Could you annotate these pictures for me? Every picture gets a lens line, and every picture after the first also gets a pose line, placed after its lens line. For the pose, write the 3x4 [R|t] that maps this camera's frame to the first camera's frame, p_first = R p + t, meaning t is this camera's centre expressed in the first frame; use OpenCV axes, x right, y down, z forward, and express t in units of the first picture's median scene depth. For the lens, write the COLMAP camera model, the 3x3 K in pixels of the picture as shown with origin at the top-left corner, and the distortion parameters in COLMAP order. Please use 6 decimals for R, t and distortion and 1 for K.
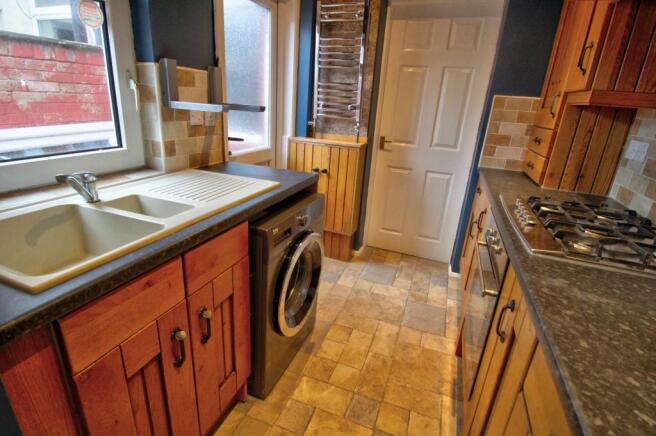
lens RADIAL K [[329.8, 0, 325.2], [0, 329.8, 216.5], [0, 0, 1]] dist [-0.000394, -0.010304]
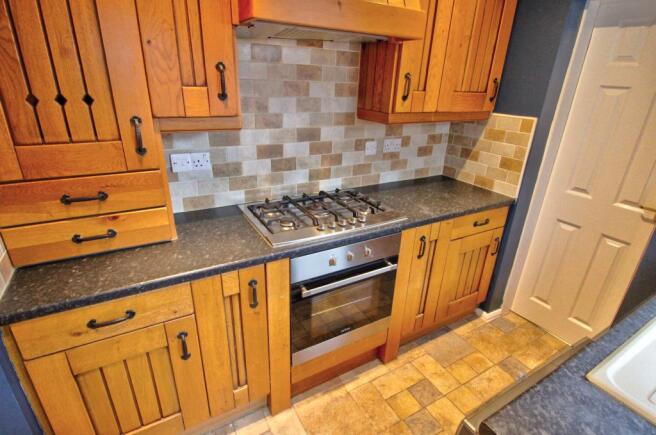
lens RADIAL K [[329.8, 0, 325.2], [0, 329.8, 216.0], [0, 0, 1]] dist [-0.000394, -0.010304]
pose [[-0.763879, -0.318874, 0.561077, -0.025521], [0.137599, 0.768938, 0.624341, -0.607670], [-0.630520, 0.554125, -0.543499, 1.260562]]
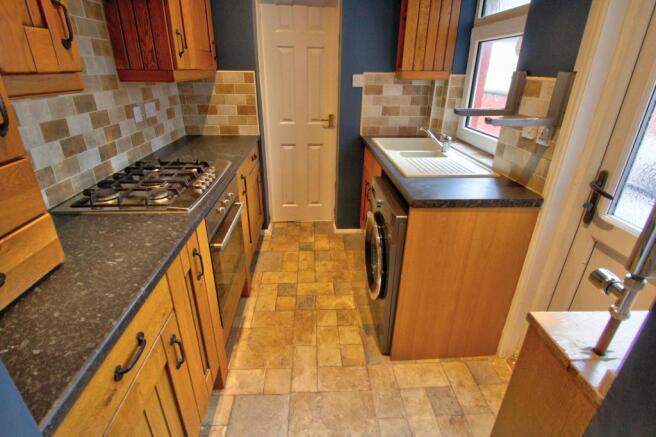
lens RADIAL K [[329.8, 0, 325.2], [0, 329.8, 217.0], [0, 0, 1]] dist [-0.000394, -0.010304]
pose [[-0.917953, 0.099621, -0.383977, 0.505961], [-0.188680, 0.741807, 0.643523, -0.601847], [0.348945, 0.663173, -0.662147, 1.565978]]
